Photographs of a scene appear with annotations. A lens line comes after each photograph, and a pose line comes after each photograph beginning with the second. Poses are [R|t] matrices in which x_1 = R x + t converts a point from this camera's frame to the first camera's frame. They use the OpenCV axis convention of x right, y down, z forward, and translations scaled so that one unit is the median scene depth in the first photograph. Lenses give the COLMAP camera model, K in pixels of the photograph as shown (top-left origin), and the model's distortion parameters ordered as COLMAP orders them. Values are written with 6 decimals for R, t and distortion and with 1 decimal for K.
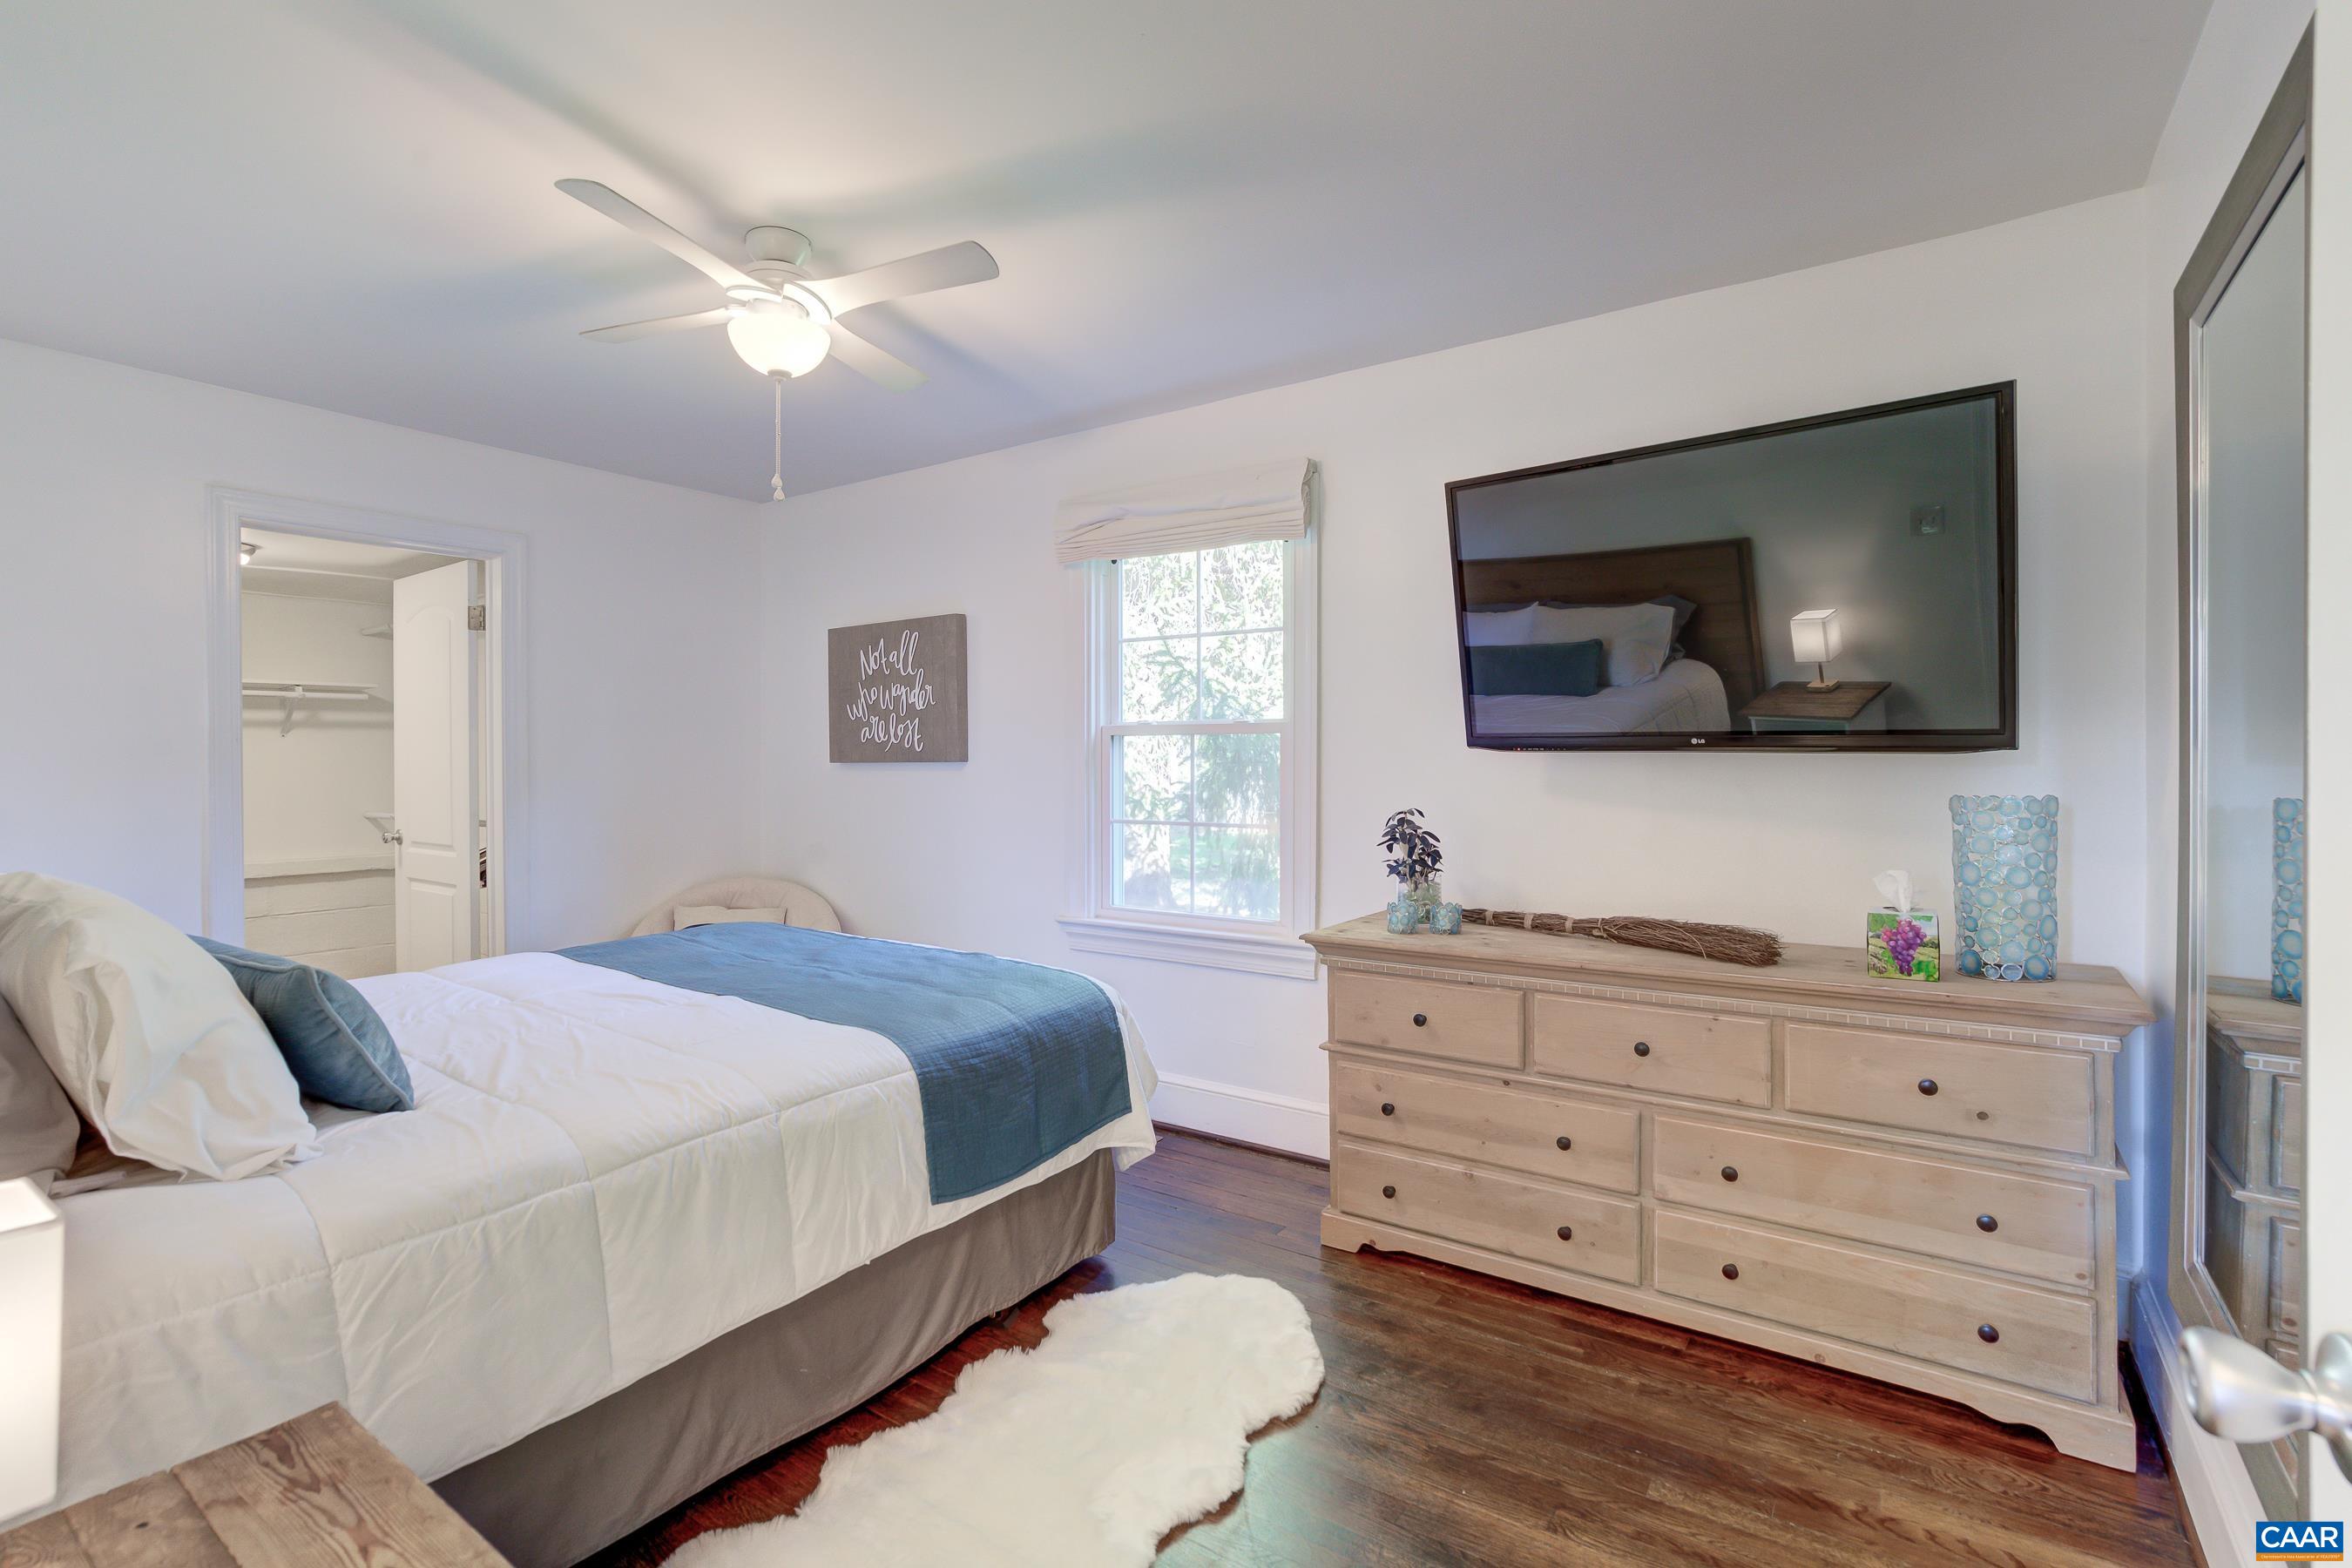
lens RADIAL K [[1074.2, 0, 1182.5], [0, 1074.2, 771.0], [0, 0, 1]] dist [-0.040852, 0.020333]
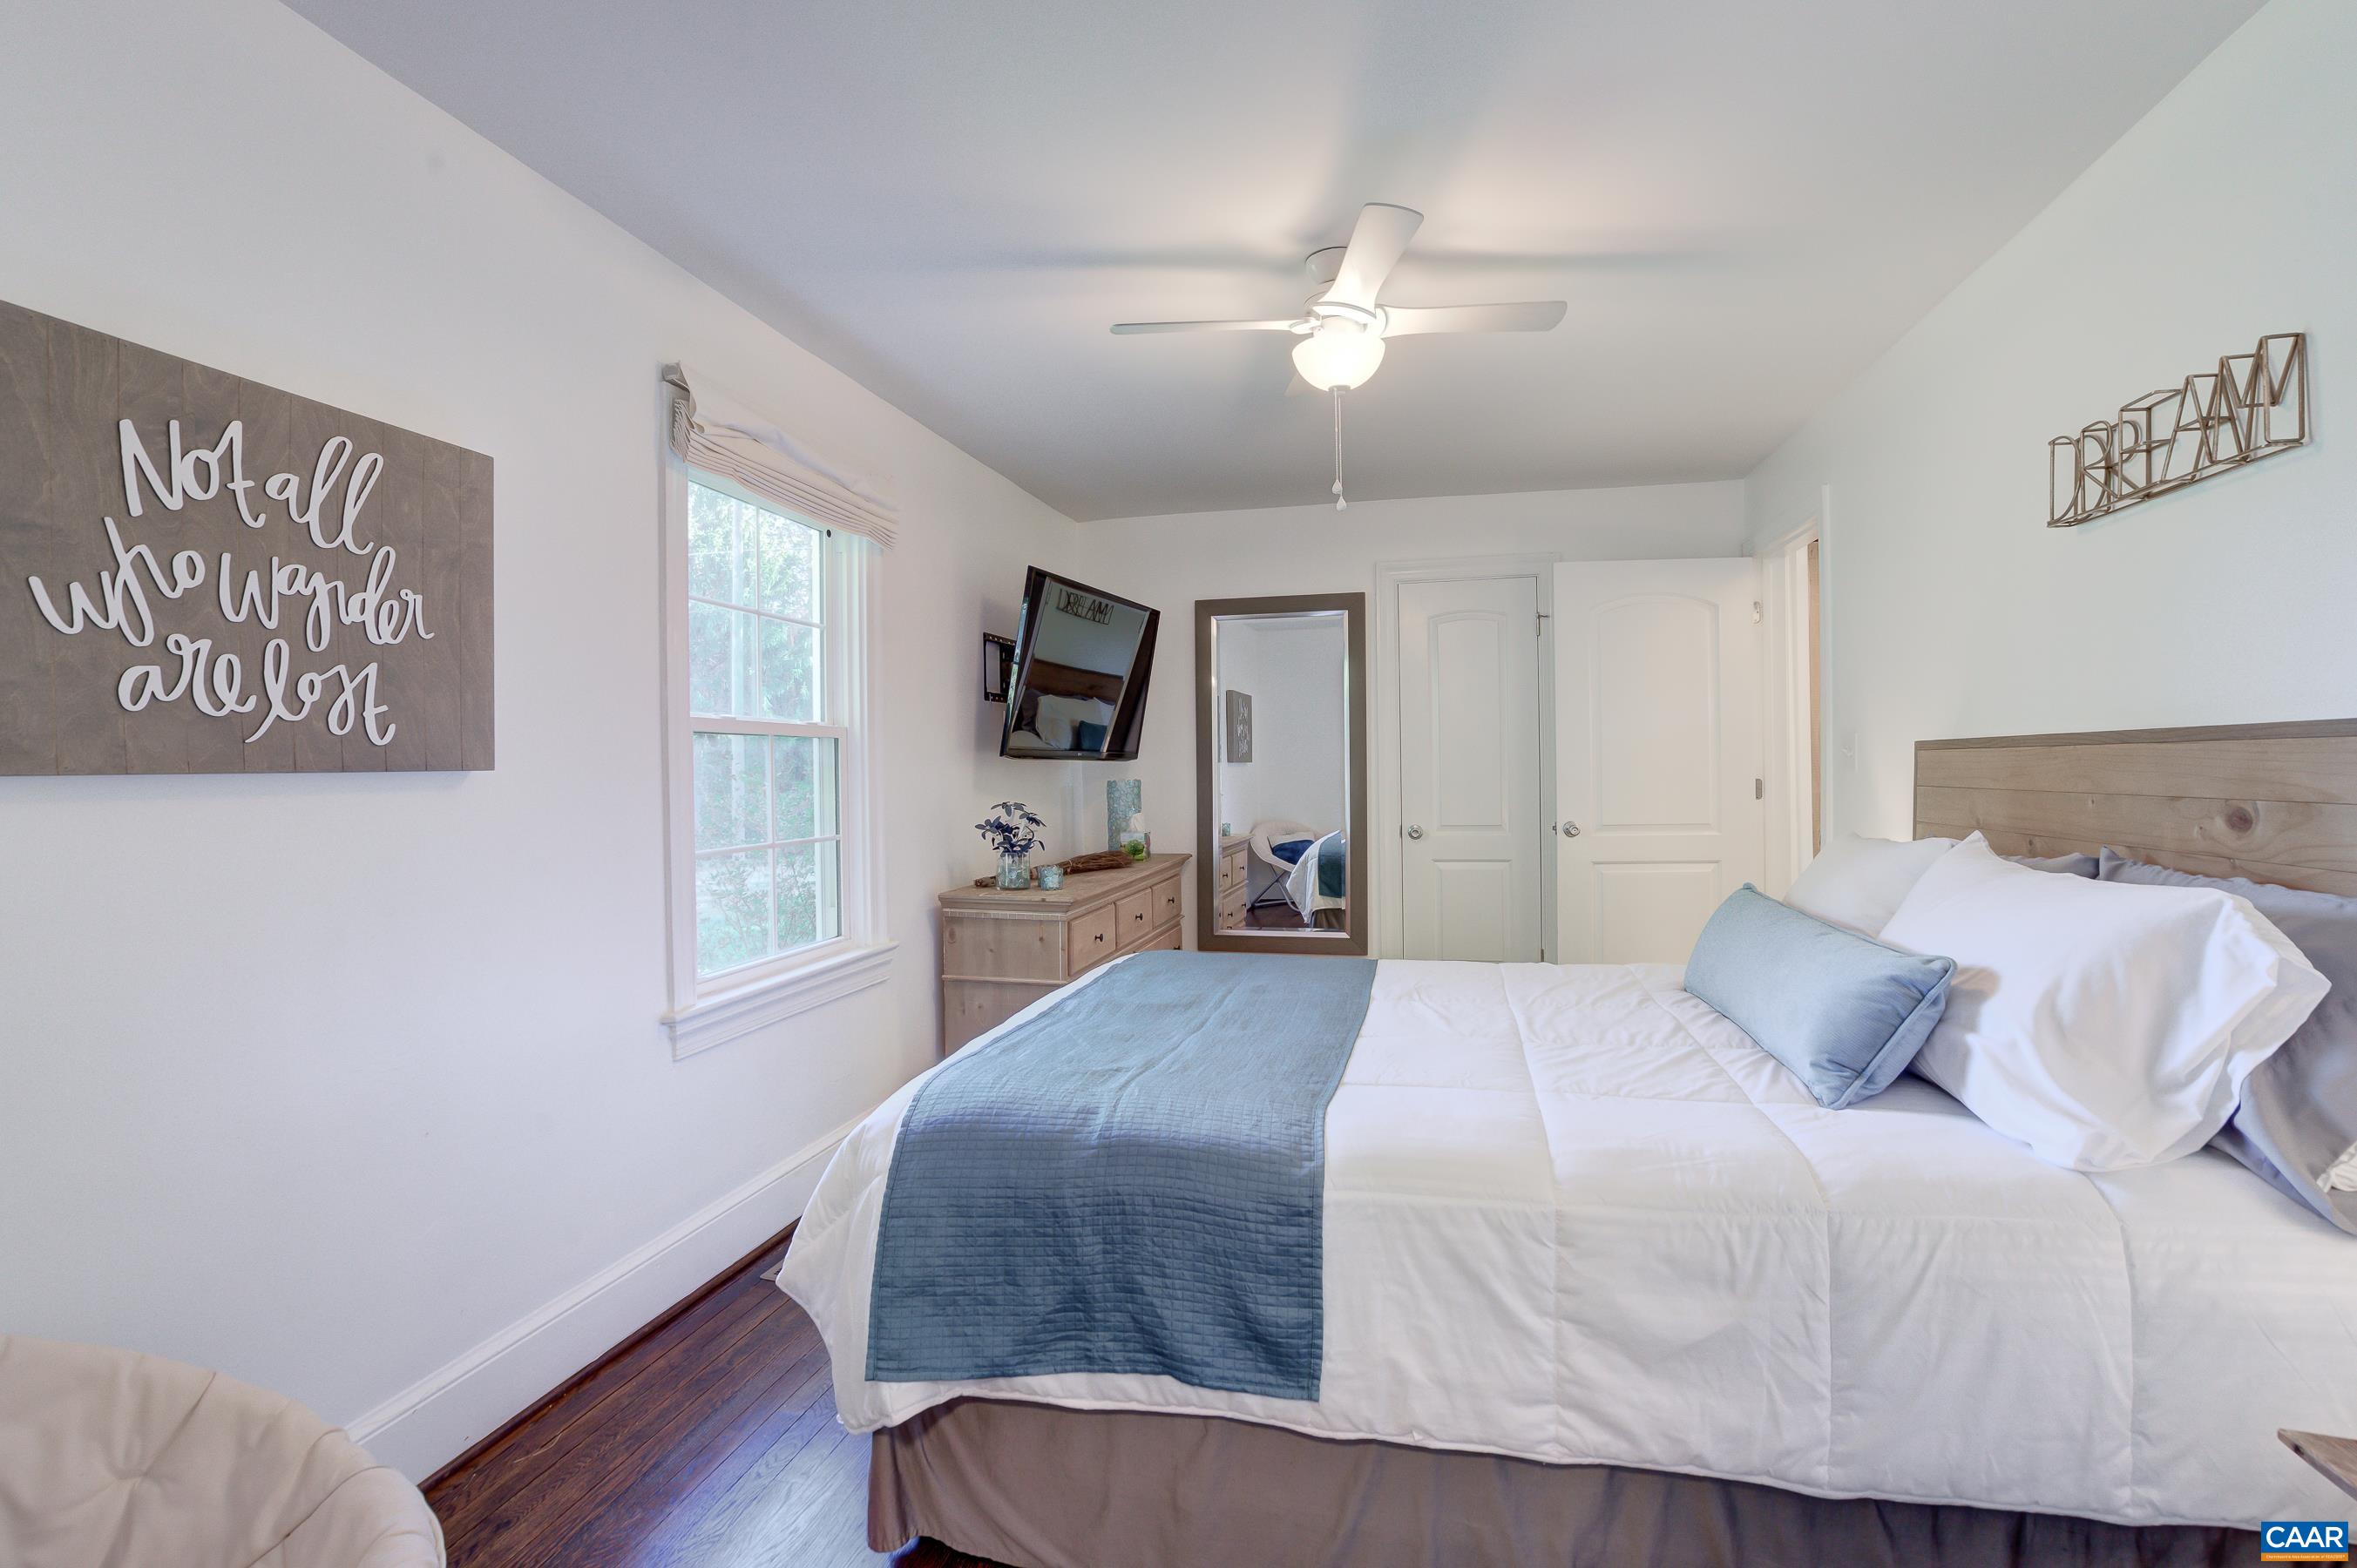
lens RADIAL K [[1076.4, 0, 1185.0], [0, 1076.4, 771.0], [0, 0, 1]] dist [-0.040852, 0.020333]
pose [[-0.354169, 0.000927, 0.935181, -0.727547], [0.018638, 0.999808, 0.006067, -0.005313], [-0.934996, 0.019579, -0.354118, 0.849352]]
